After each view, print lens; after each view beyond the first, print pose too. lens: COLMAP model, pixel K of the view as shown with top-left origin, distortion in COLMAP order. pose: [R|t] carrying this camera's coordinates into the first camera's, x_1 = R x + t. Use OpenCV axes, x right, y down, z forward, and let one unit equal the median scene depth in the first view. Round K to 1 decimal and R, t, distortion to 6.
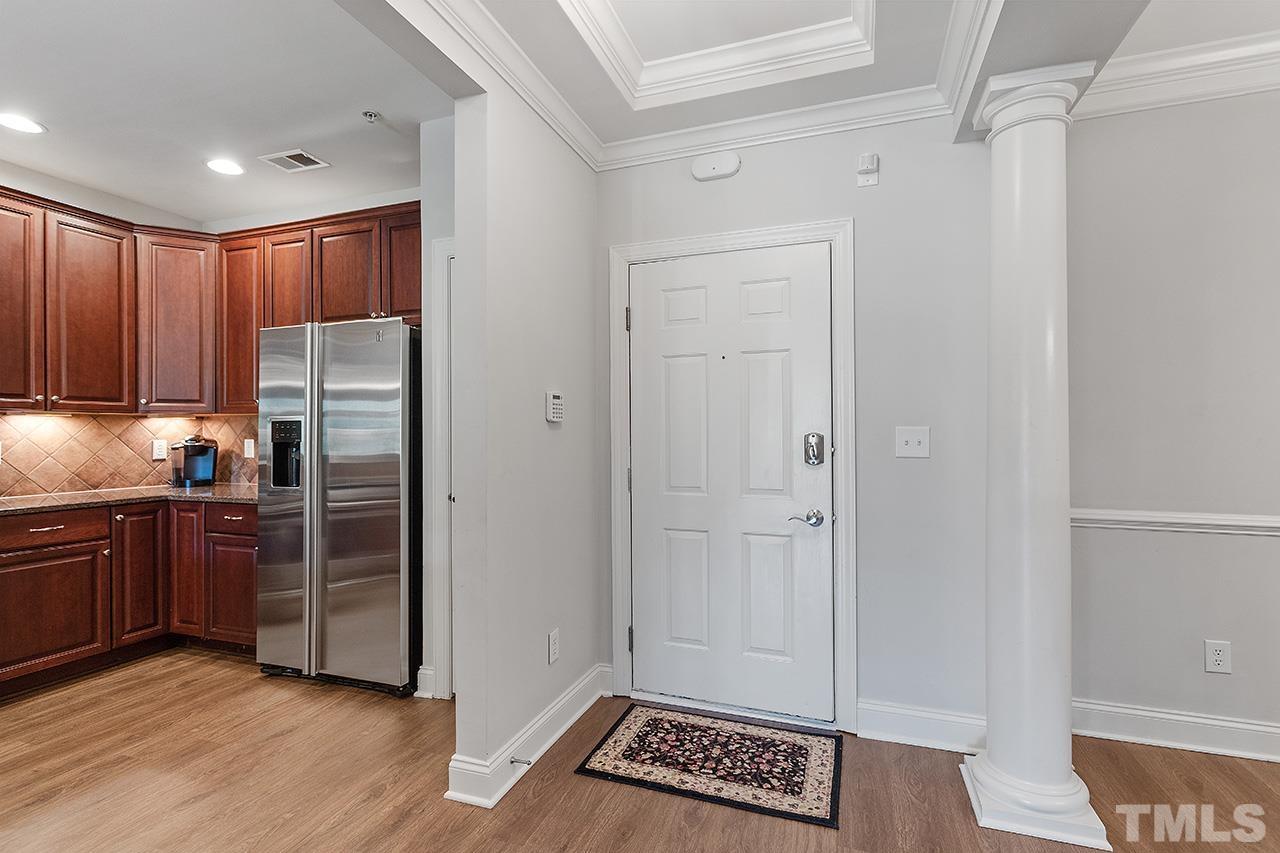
lens RADIAL K [[605.4, 0, 639.9], [0, 605.4, 431.4], [0, 0, 1]] dist [0.003306, 0.000445]
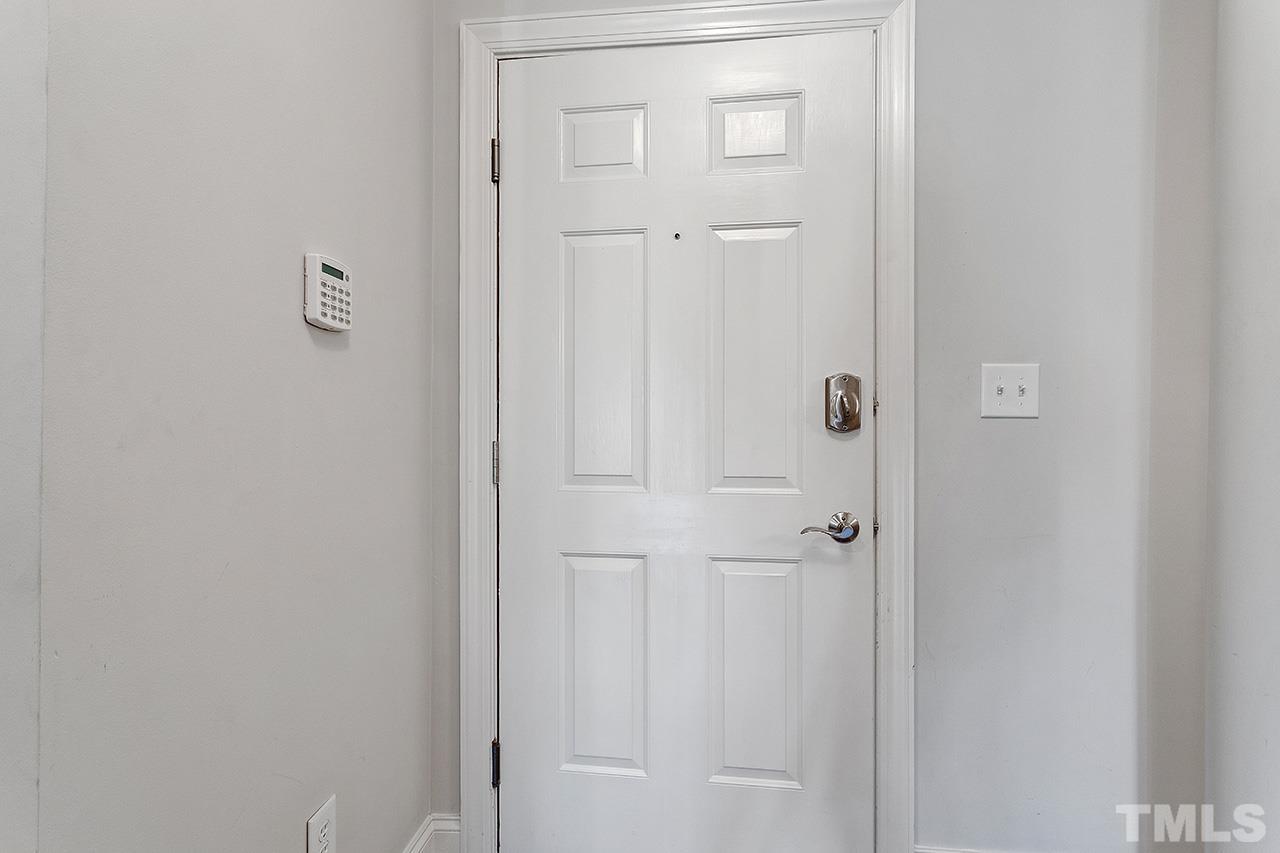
lens RADIAL K [[614.0, 0, 640.0], [0, 614.0, 426.5], [0, 0, 1]] dist [-0.000486, -0.000004]
pose [[0.970819, 0.008104, 0.239676, -0.020340], [-0.007279, 0.999964, -0.004327, 0.041879], [-0.239703, 0.002456, 0.970843, 0.383474]]
